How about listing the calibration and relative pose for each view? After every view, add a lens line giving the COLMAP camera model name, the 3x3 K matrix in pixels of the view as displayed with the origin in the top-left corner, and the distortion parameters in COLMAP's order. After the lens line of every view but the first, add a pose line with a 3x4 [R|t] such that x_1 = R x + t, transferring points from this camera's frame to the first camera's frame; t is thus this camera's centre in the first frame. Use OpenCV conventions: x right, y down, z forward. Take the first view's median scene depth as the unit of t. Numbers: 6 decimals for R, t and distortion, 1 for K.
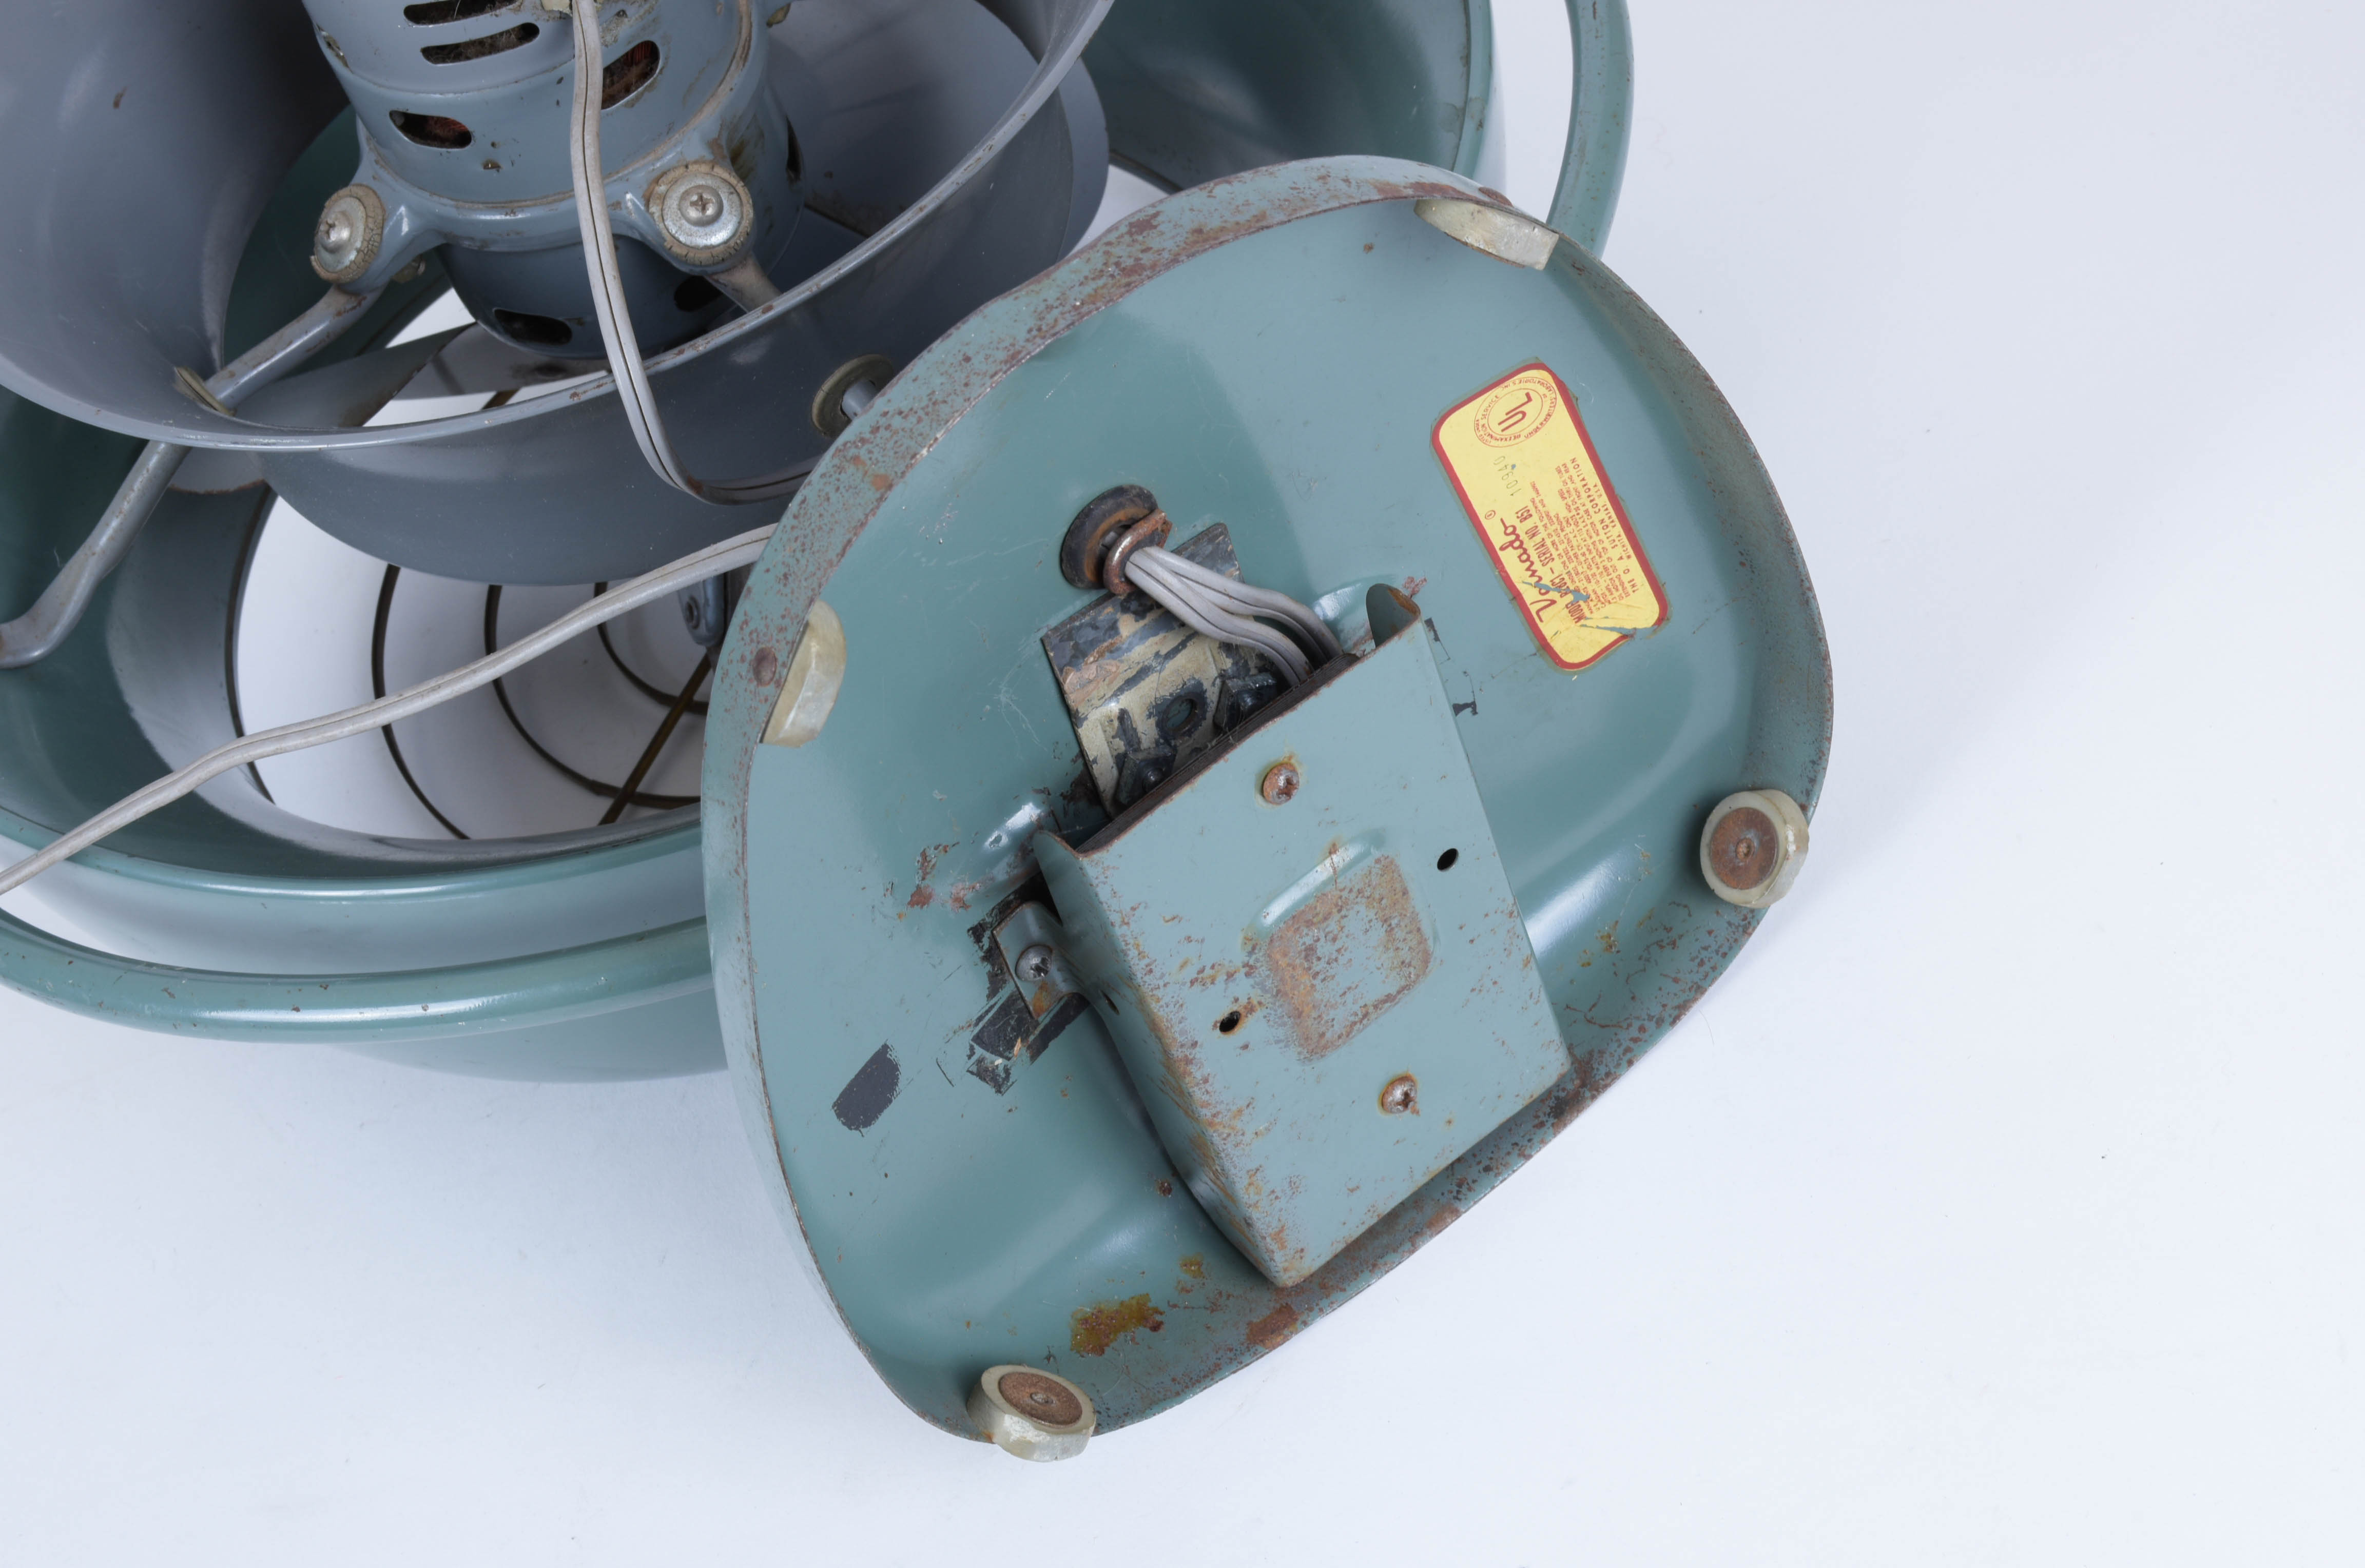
lens RADIAL K [[3443.9, 0, 1182.5], [0, 3443.9, 784.0], [0, 0, 1]] dist [0.128150, -1.737324]
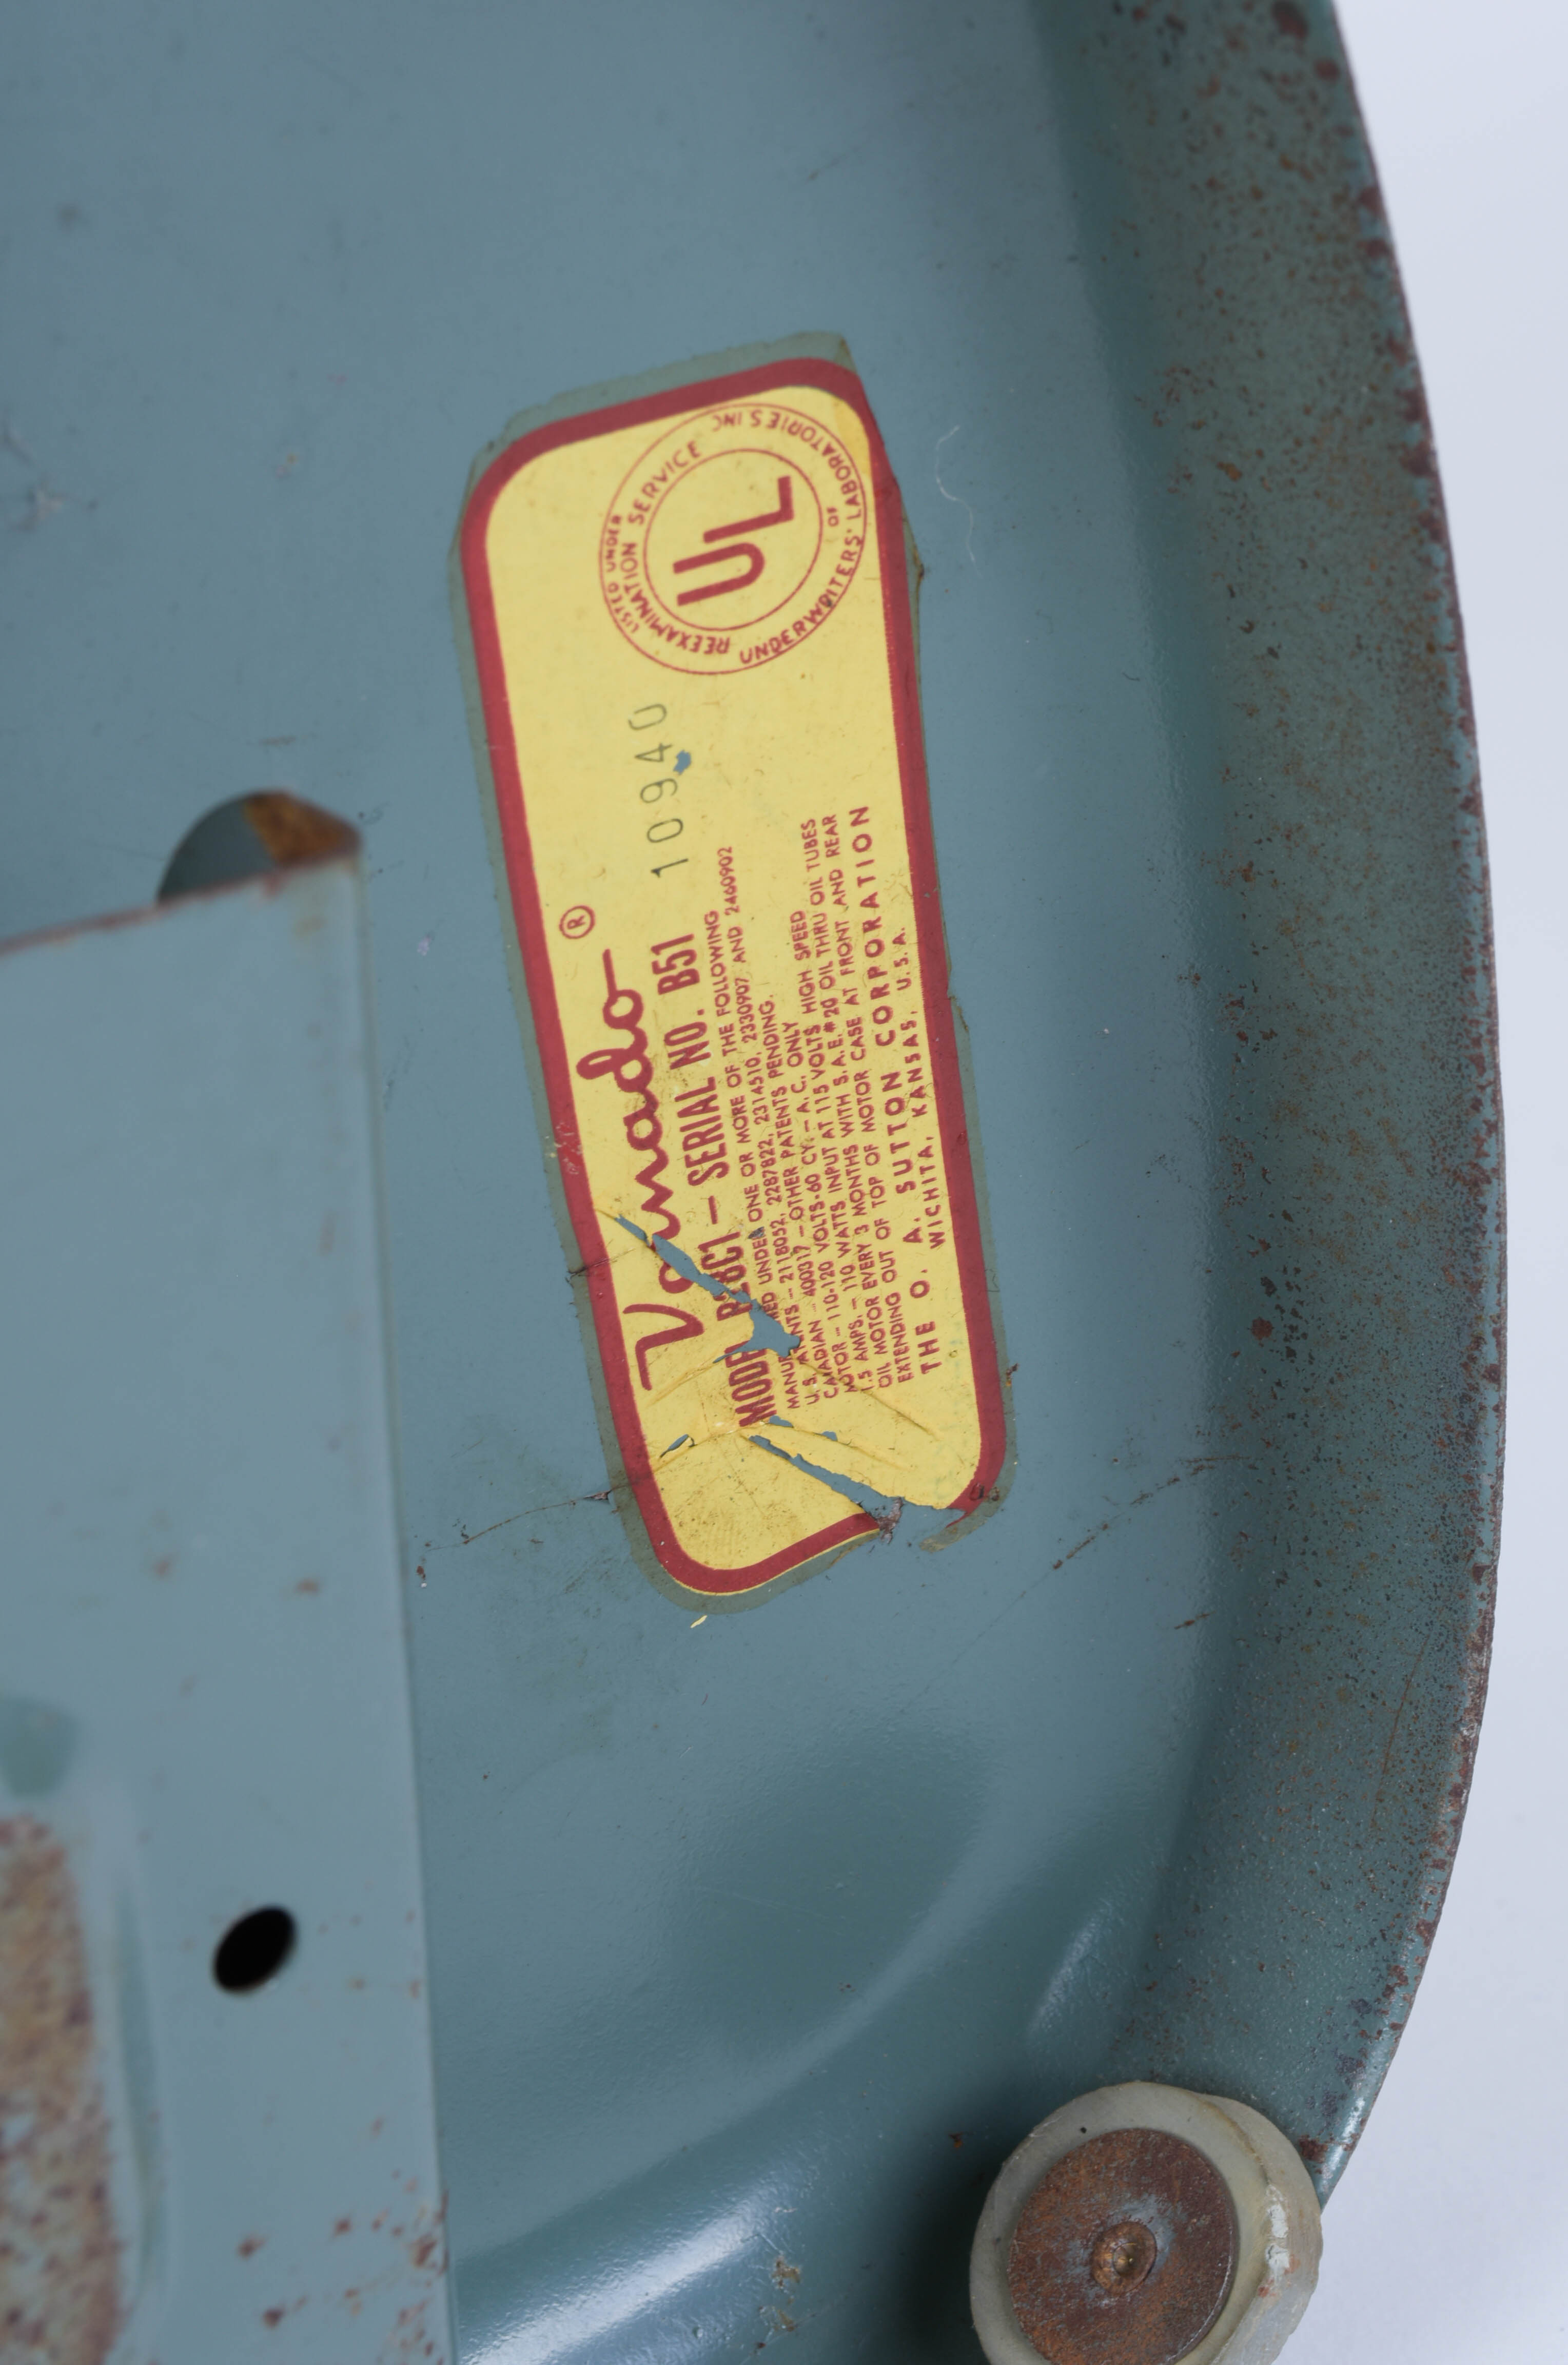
lens RADIAL K [[4132.9, 0, 784.0], [0, 4132.9, 1182.5], [0, 0, 1]] dist [-0.029019, 0.046984]
pose [[0.961540, 0.210720, 0.176178, 0.045212], [-0.131031, 0.915645, -0.380032, 0.080719], [-0.241397, 0.342331, 0.908040, 0.647749]]
